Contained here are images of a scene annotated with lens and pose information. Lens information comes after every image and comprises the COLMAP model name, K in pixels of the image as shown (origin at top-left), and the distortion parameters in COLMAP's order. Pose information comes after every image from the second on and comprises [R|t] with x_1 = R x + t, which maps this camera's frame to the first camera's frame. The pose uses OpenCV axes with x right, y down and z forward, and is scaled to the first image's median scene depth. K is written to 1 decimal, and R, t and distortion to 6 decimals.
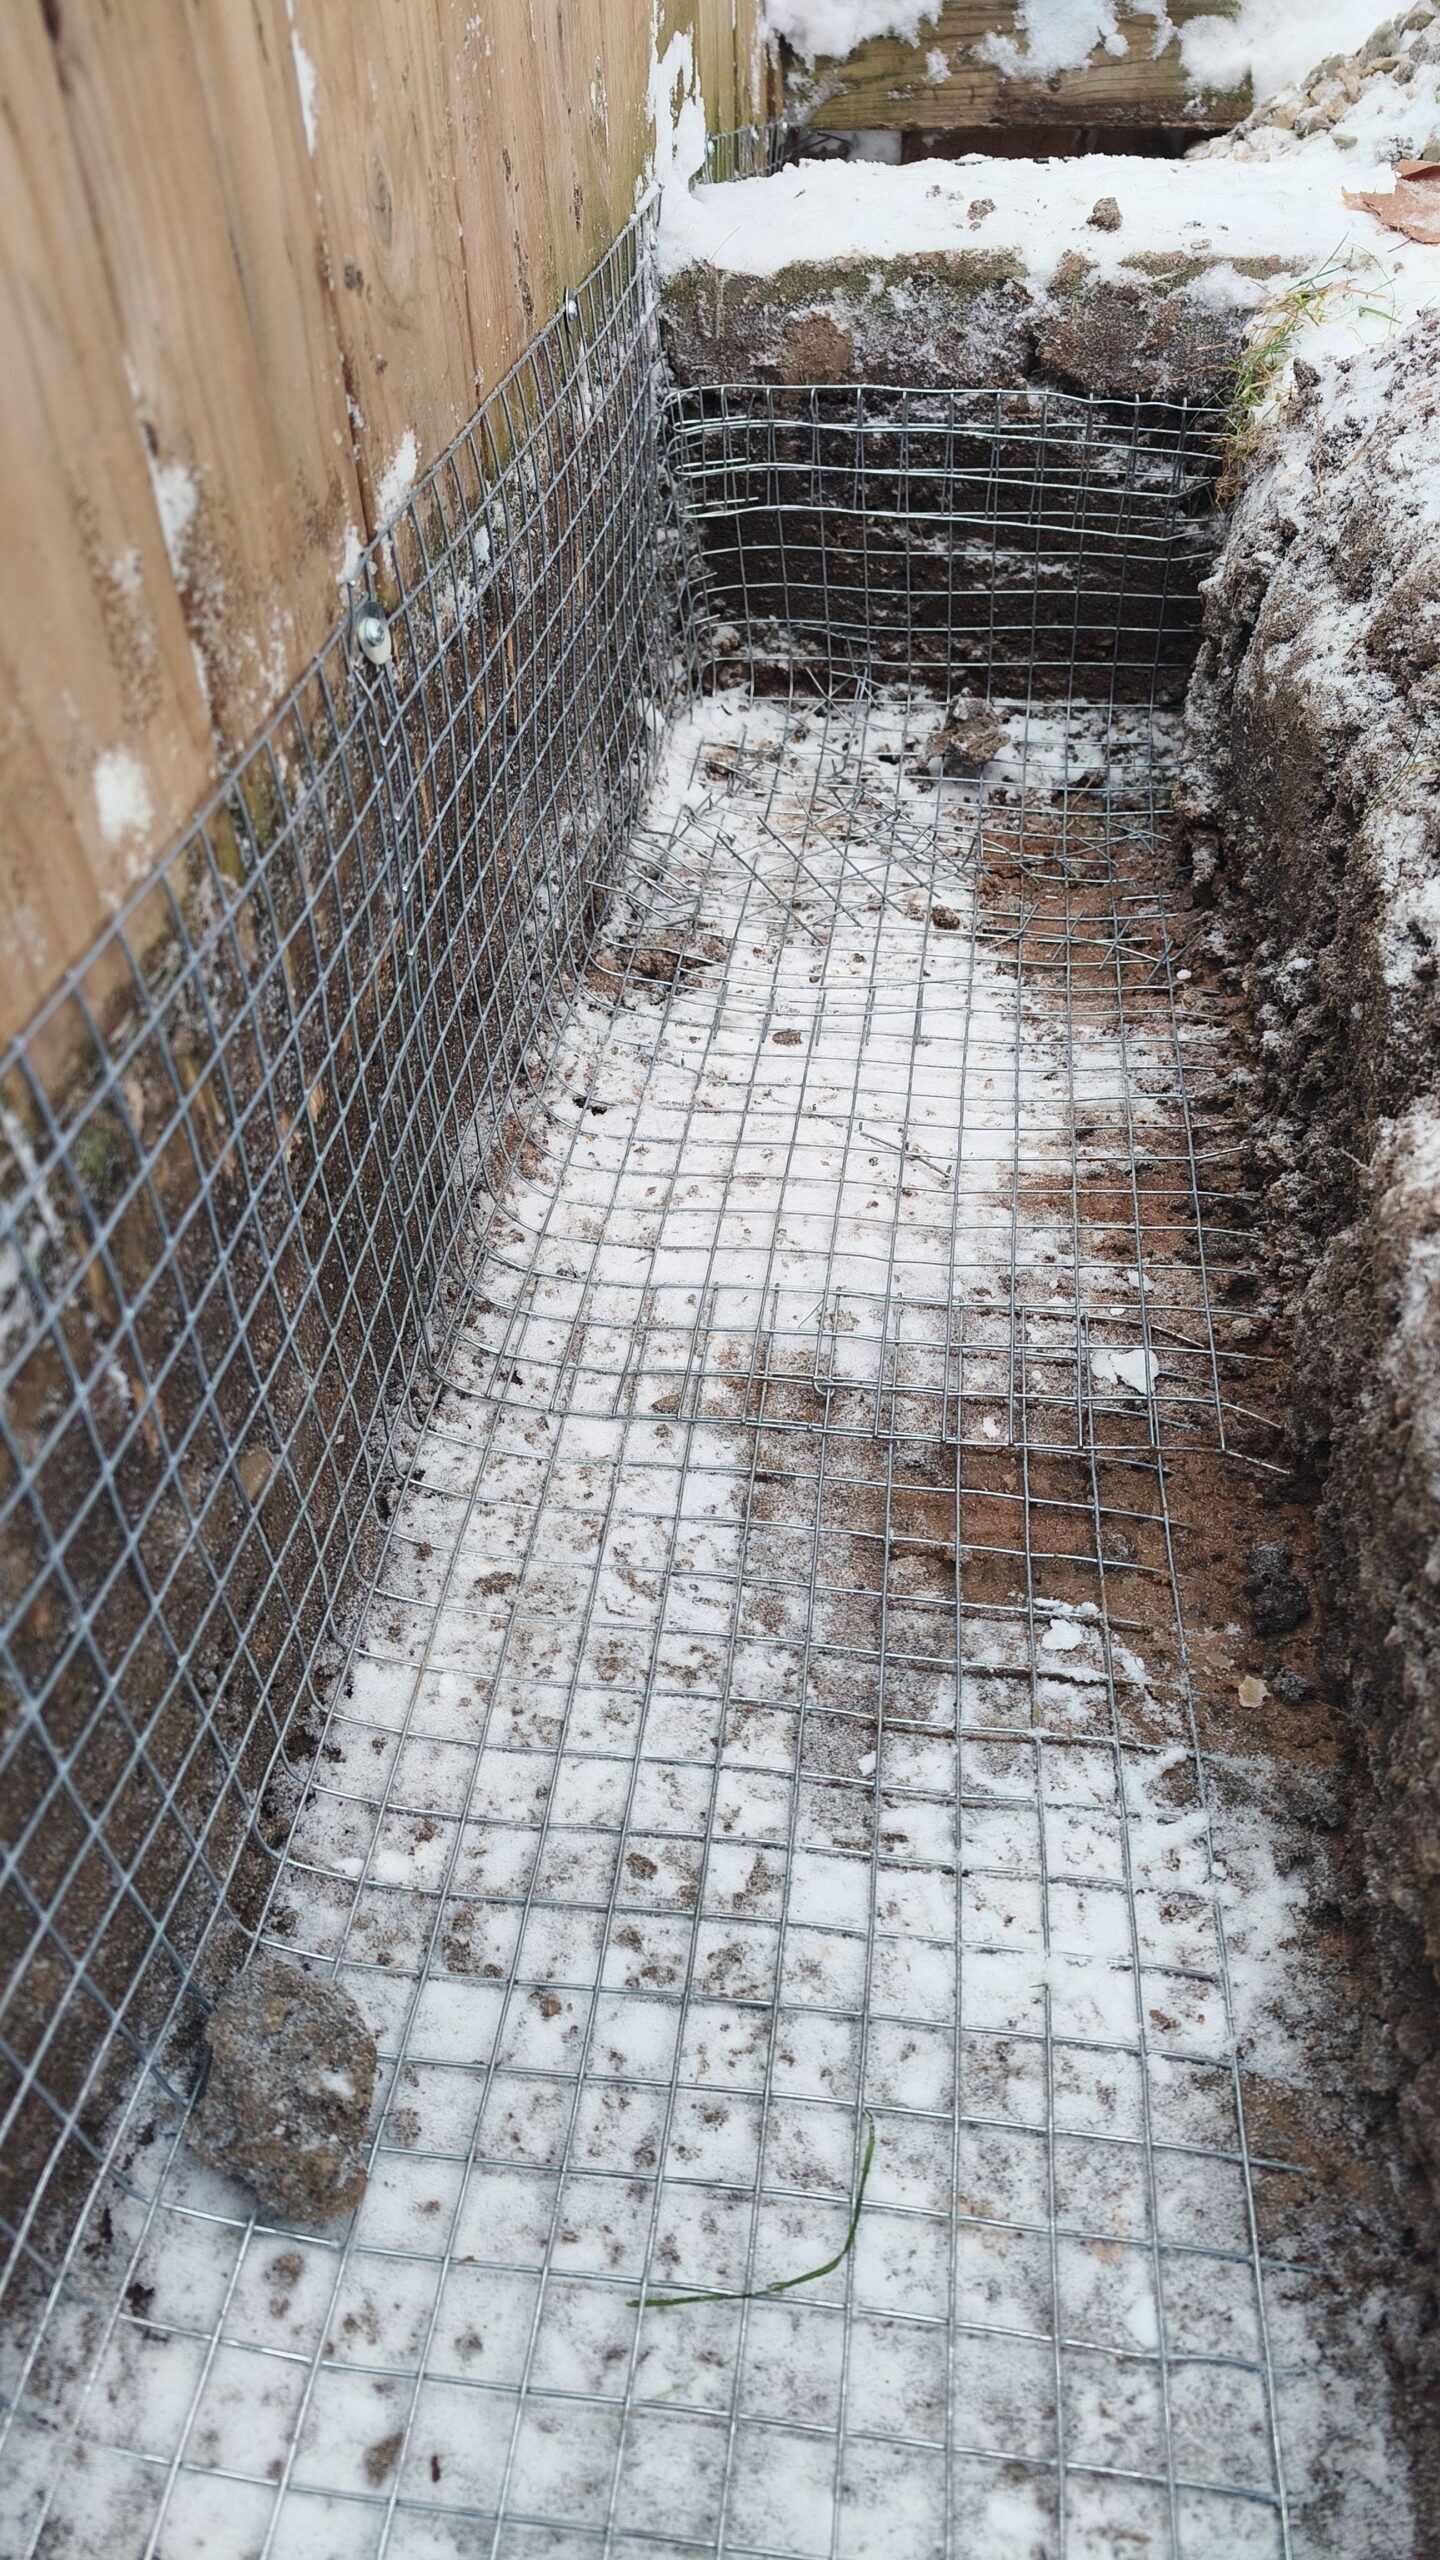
lens RADIAL K [[1762.8, 0, 720.9], [0, 1762.8, 1264.9], [0, 0, 1]] dist [0.052472, -0.053506]
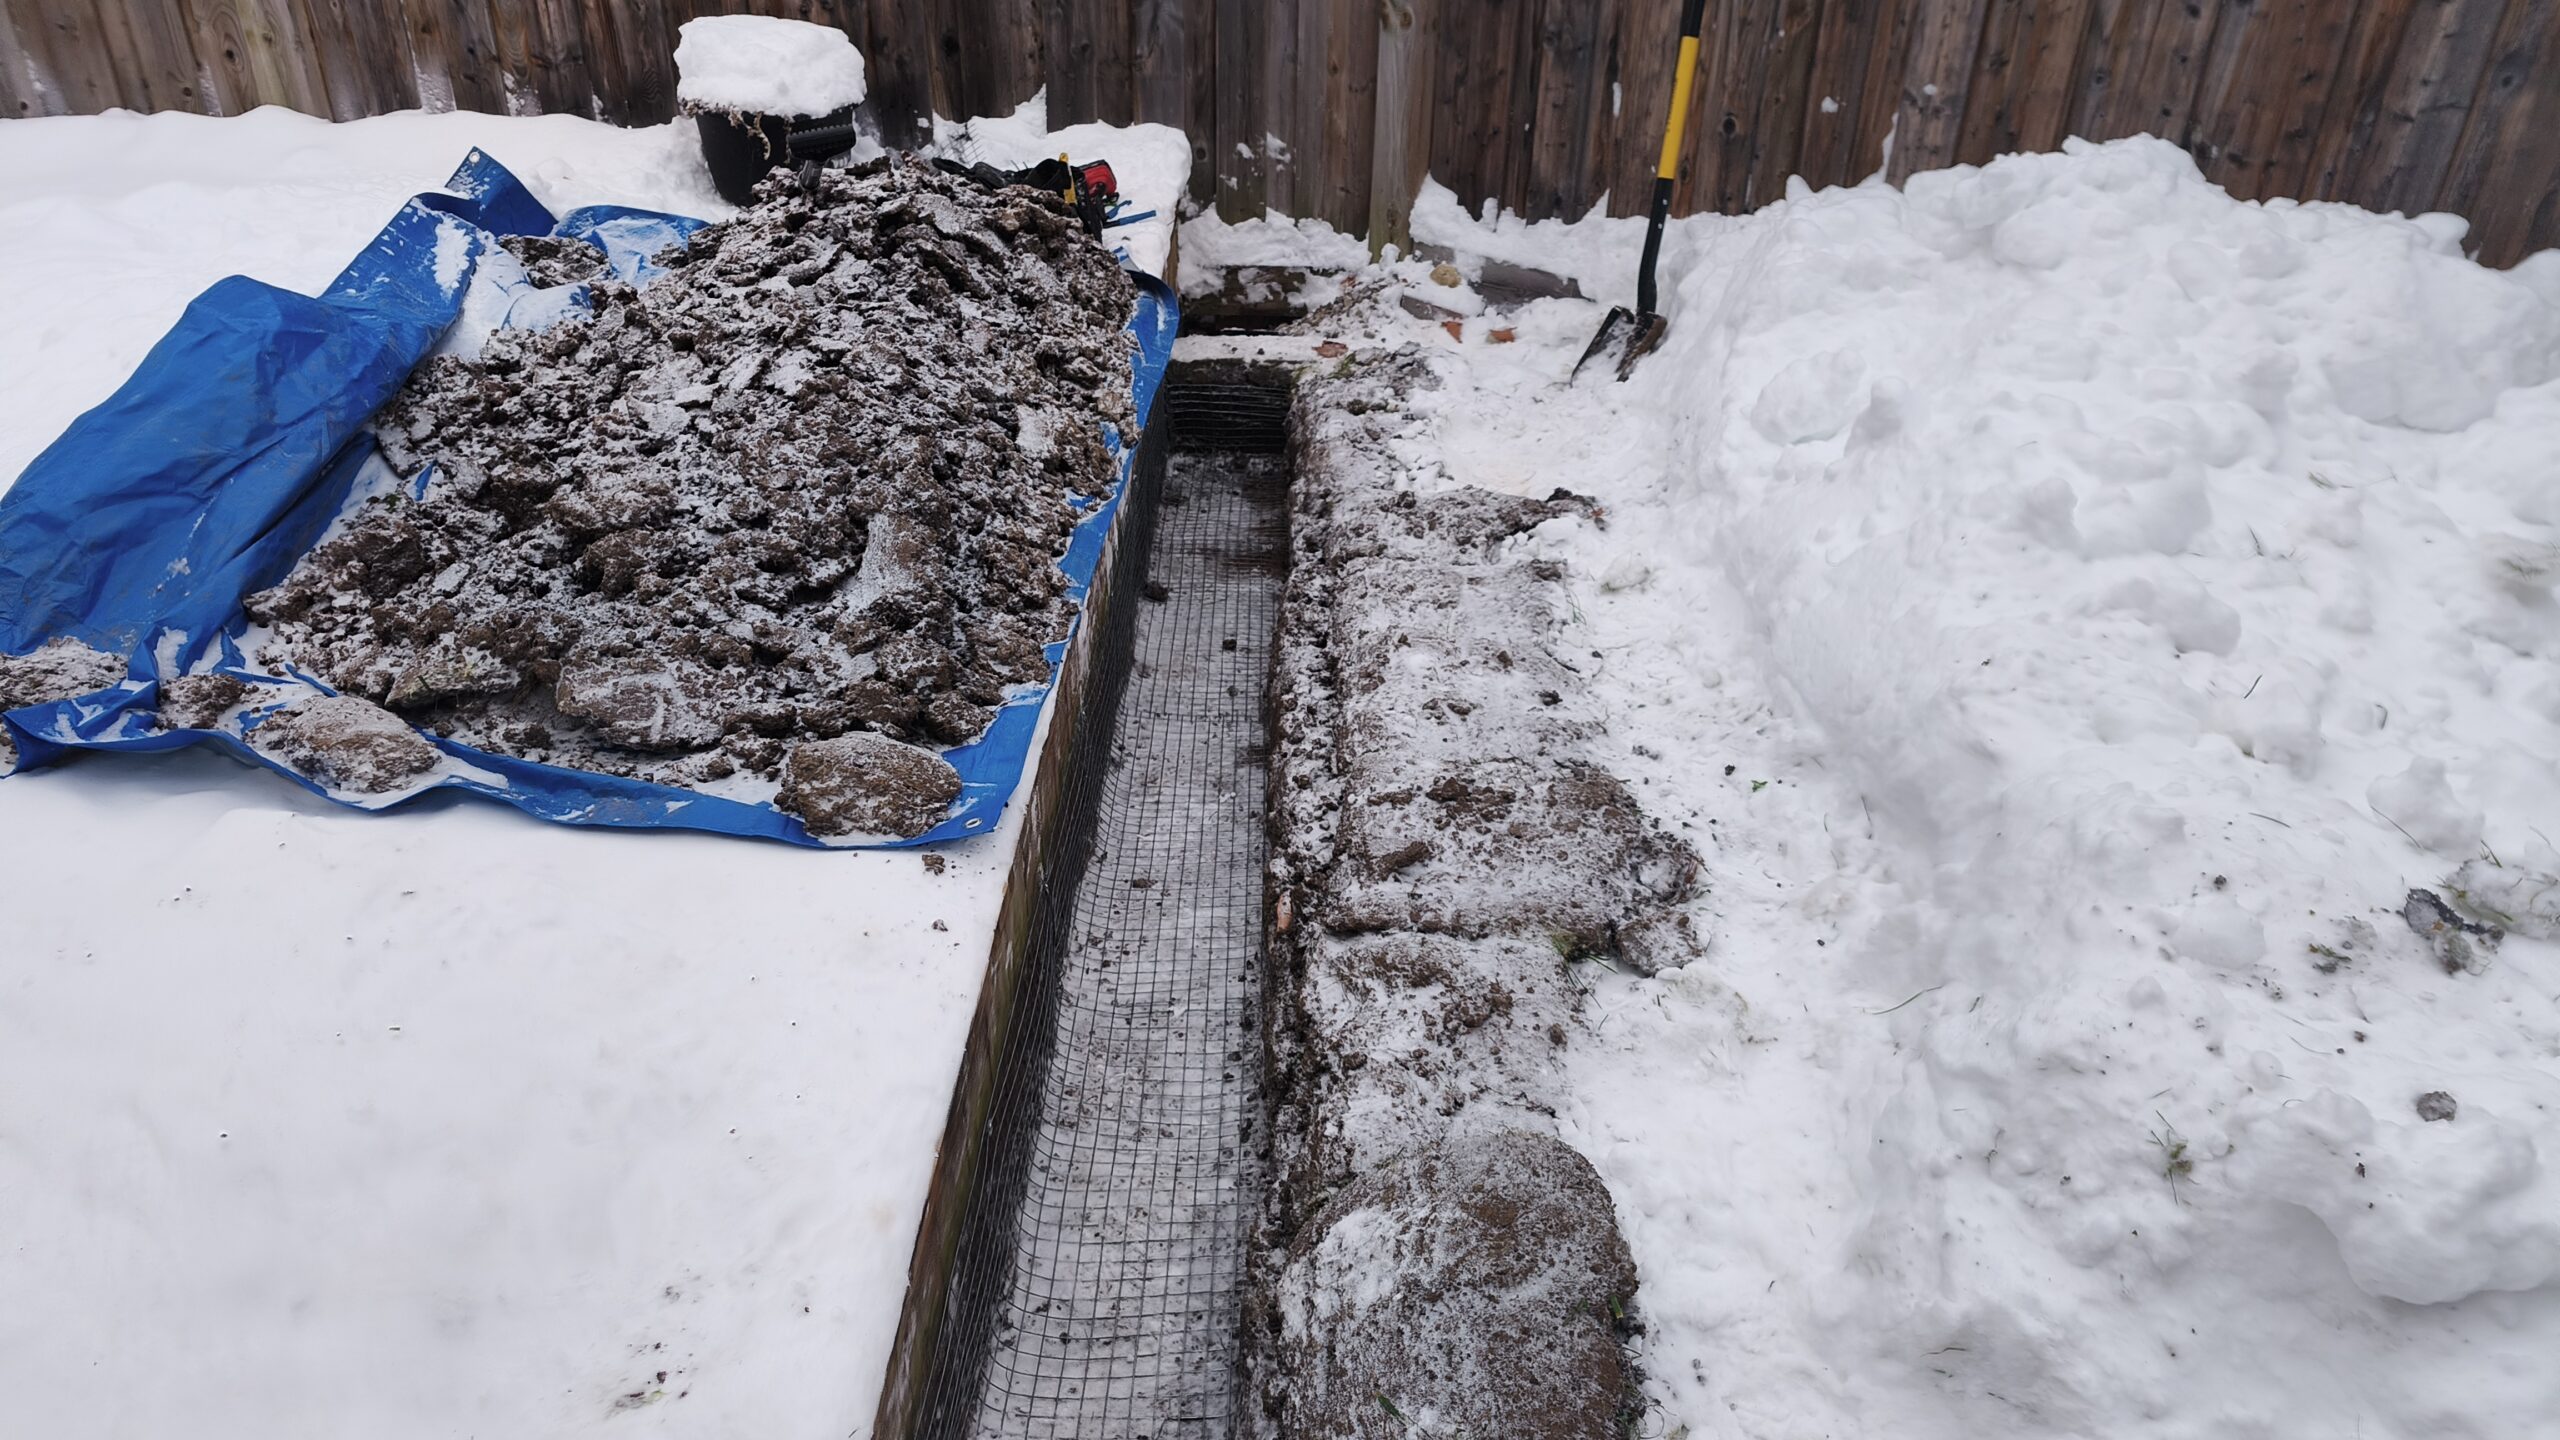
lens RADIAL K [[1762.8, 0, 1272.5], [0, 1762.8, 760.5], [0, 0, 1]] dist [0.052472, -0.053506]
pose [[0.992349, -0.030152, 0.119729, -0.288215], [0.054608, 0.976902, -0.206592, 1.194907], [-0.110734, 0.211550, 0.971074, -2.757856]]
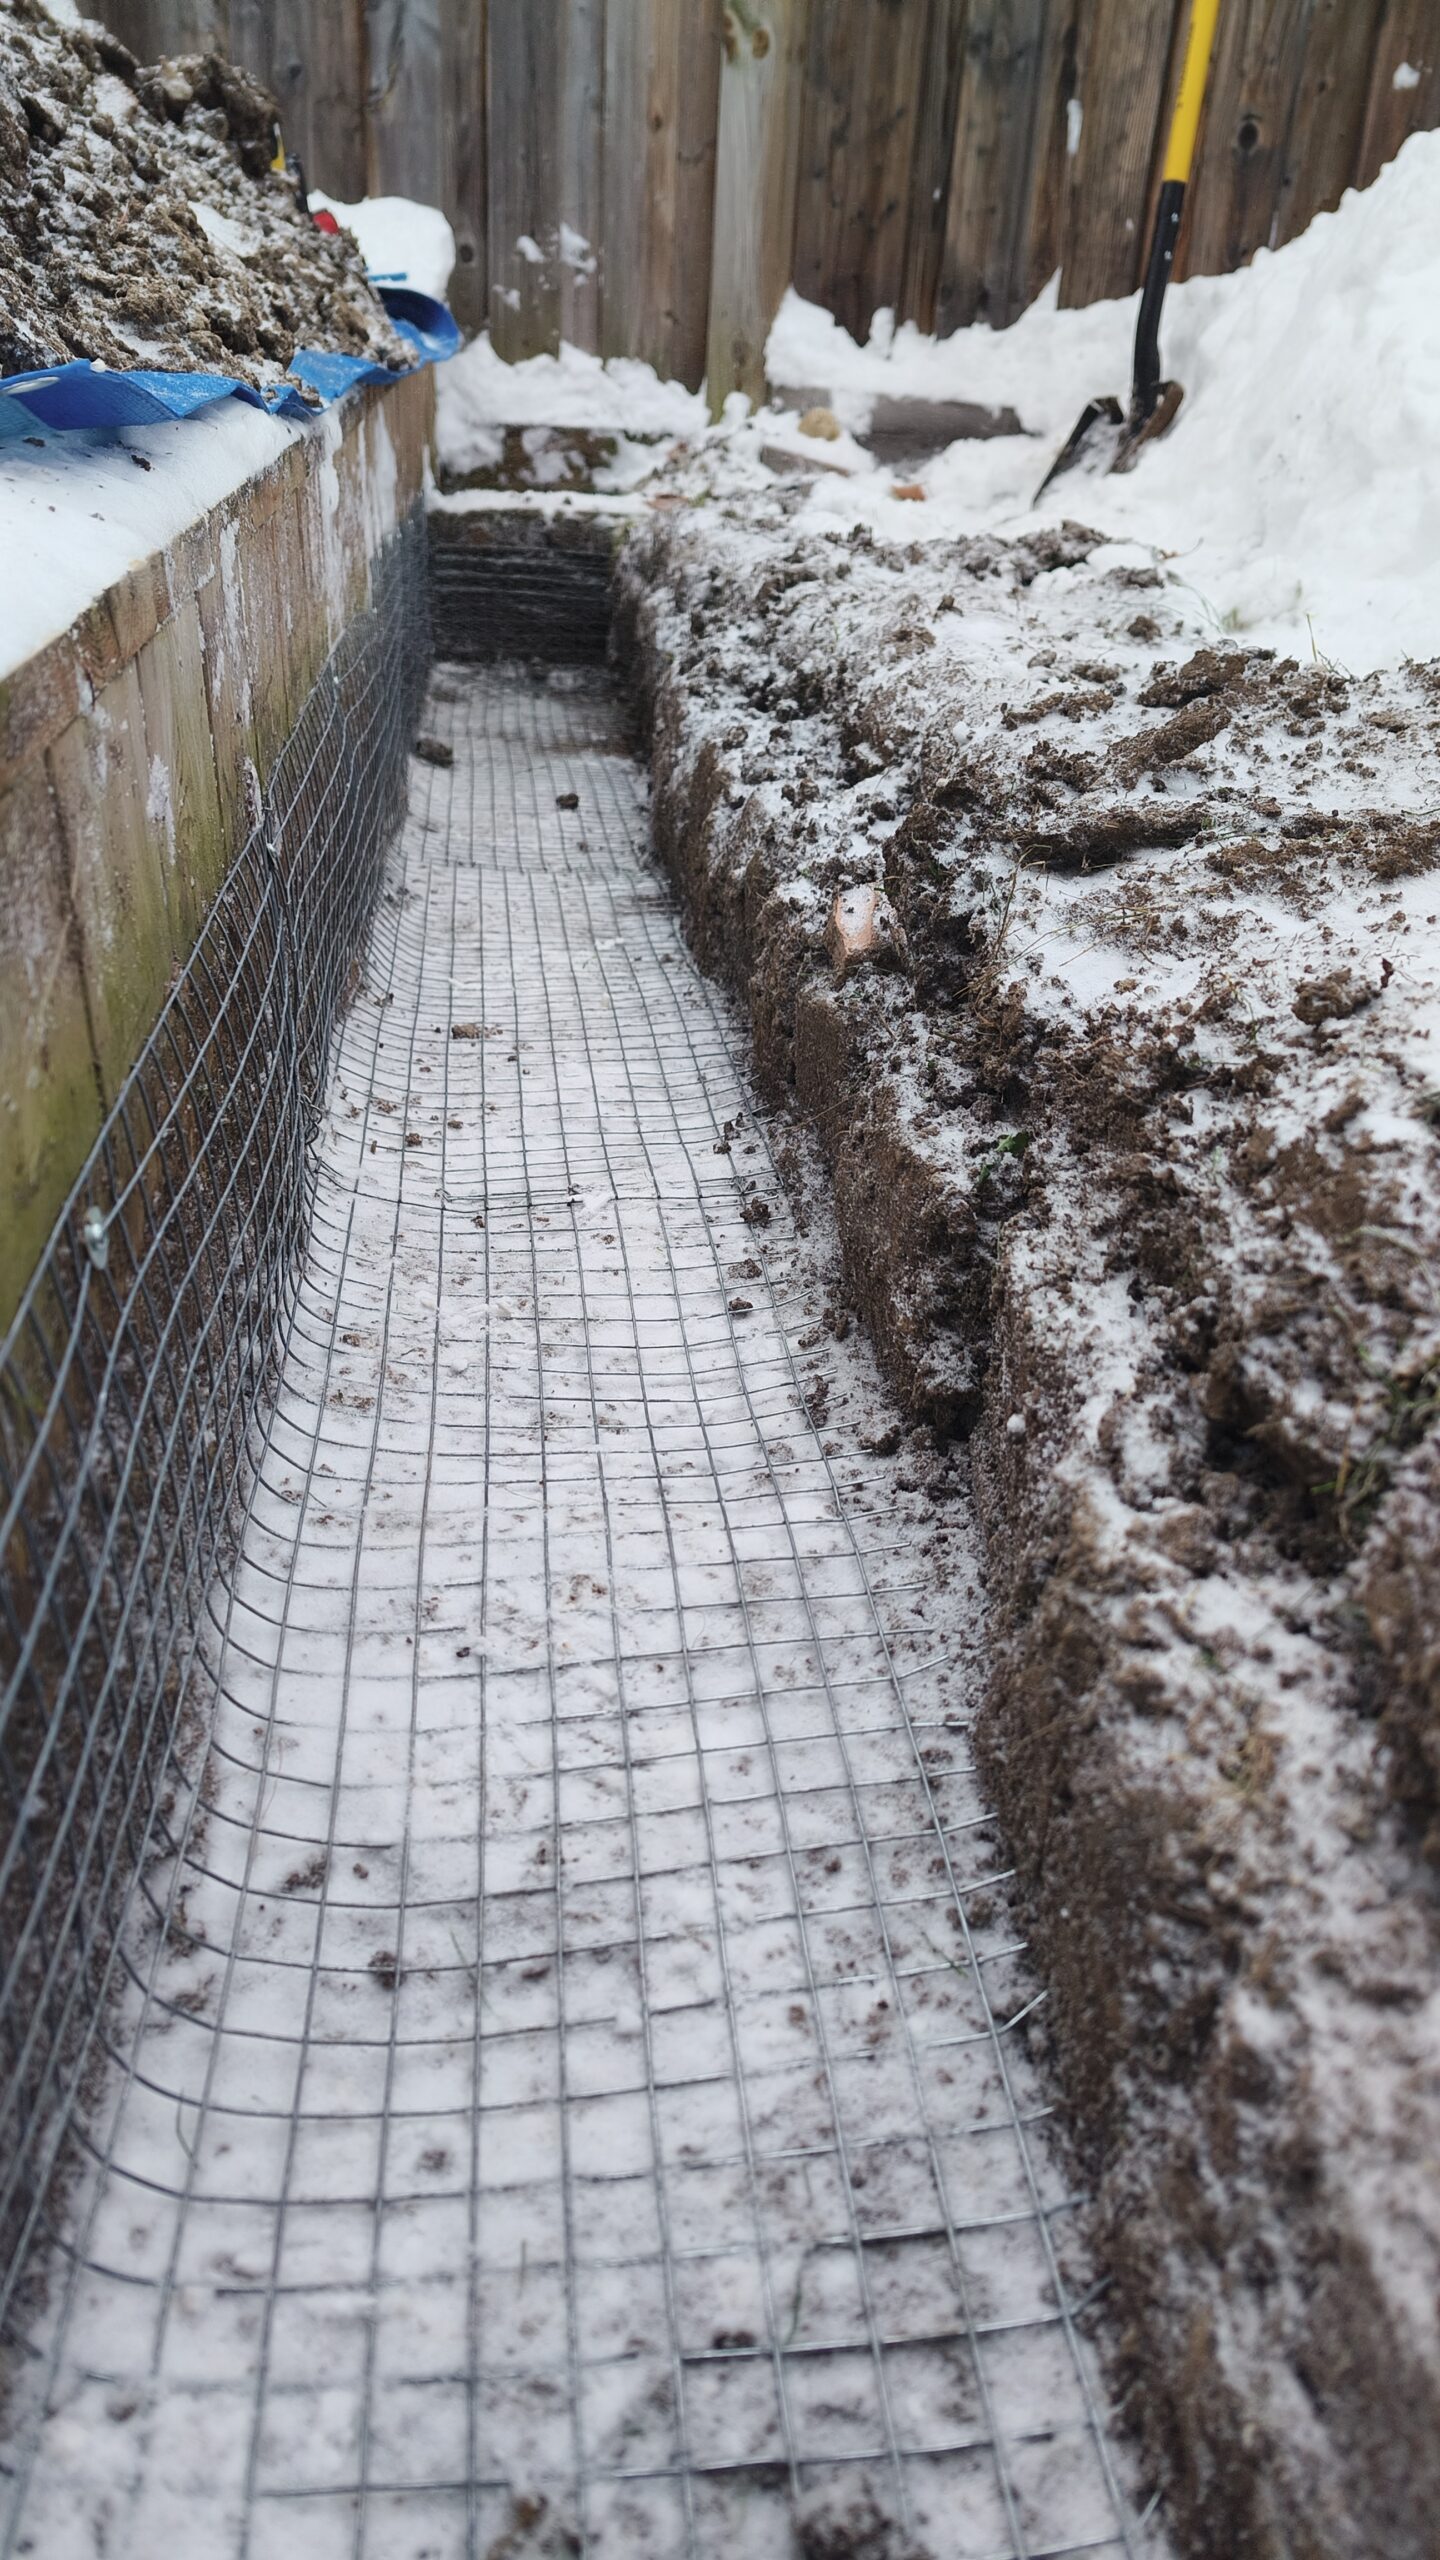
lens RADIAL K [[1762.8, 0, 742.0], [0, 1762.8, 1292.9], [0, 0, 1]] dist [0.052472, -0.053506]
pose [[0.964445, -0.051282, 0.259262, -0.324923], [0.114093, 0.965661, -0.233415, 1.324221], [-0.238389, 0.254696, 0.937177, -1.444125]]
